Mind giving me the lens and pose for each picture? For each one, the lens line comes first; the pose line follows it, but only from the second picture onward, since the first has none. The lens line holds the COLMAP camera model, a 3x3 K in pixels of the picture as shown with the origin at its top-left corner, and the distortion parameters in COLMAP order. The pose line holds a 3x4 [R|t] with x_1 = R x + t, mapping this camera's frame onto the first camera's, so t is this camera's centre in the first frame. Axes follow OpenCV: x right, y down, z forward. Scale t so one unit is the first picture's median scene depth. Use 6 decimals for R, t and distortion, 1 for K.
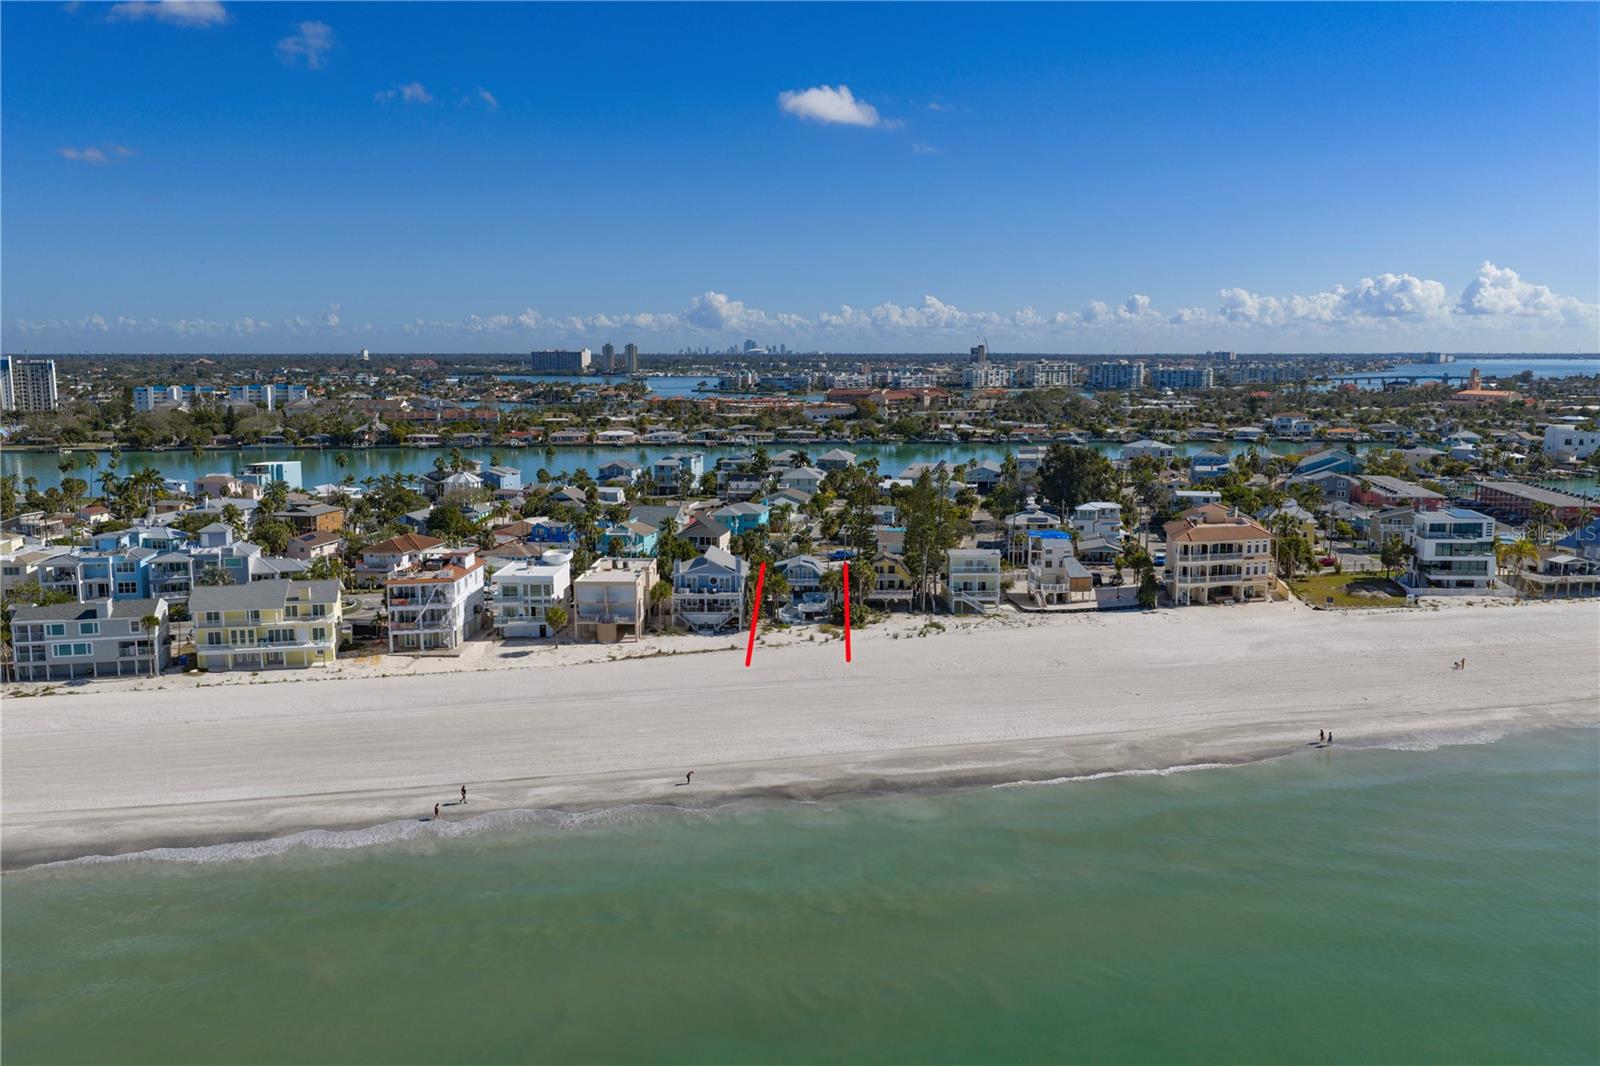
lens RADIAL K [[1315.5, 0, 800.0], [0, 1315.5, 533.0], [0, 0, 1]] dist [0.012441, -0.024261]
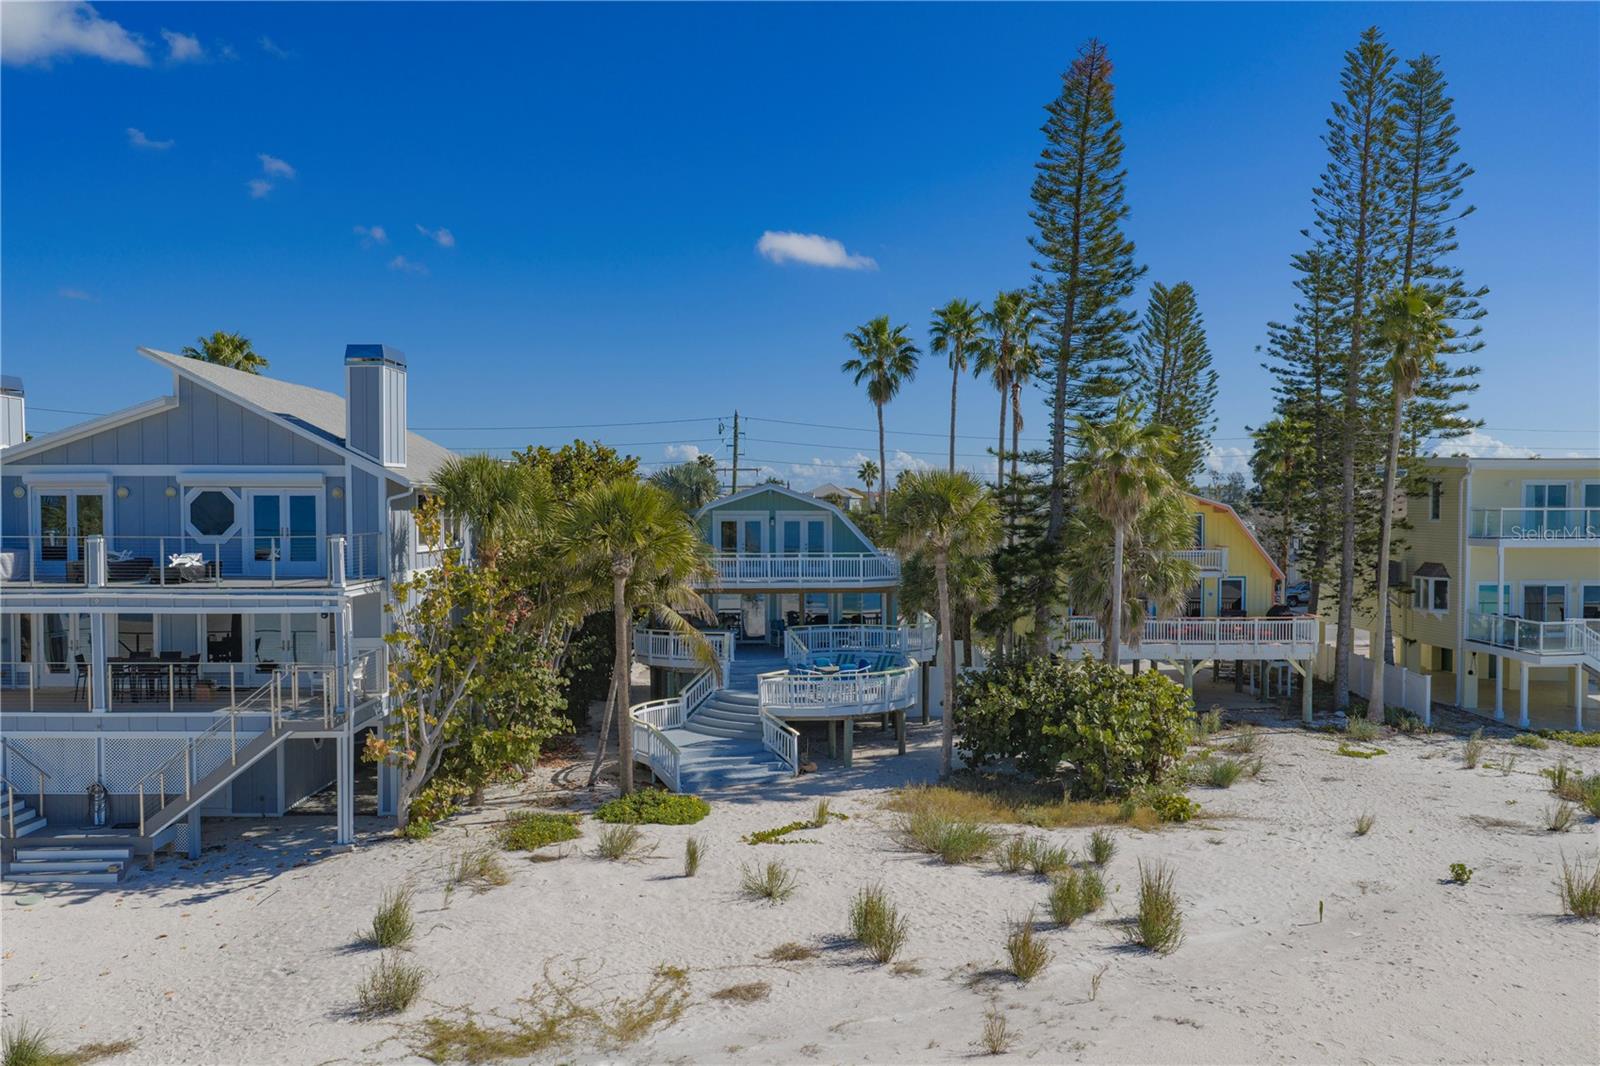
lens RADIAL K [[1315.5, 0, 800.0], [0, 1315.5, 533.0], [0, 0, 1]] dist [0.012441, -0.024261]
pose [[0.999771, 0.000926, 0.021376, 0.000345], [0.001402, 0.994078, -0.108657, 0.055850], [-0.021350, 0.108662, 0.993849, 0.844685]]
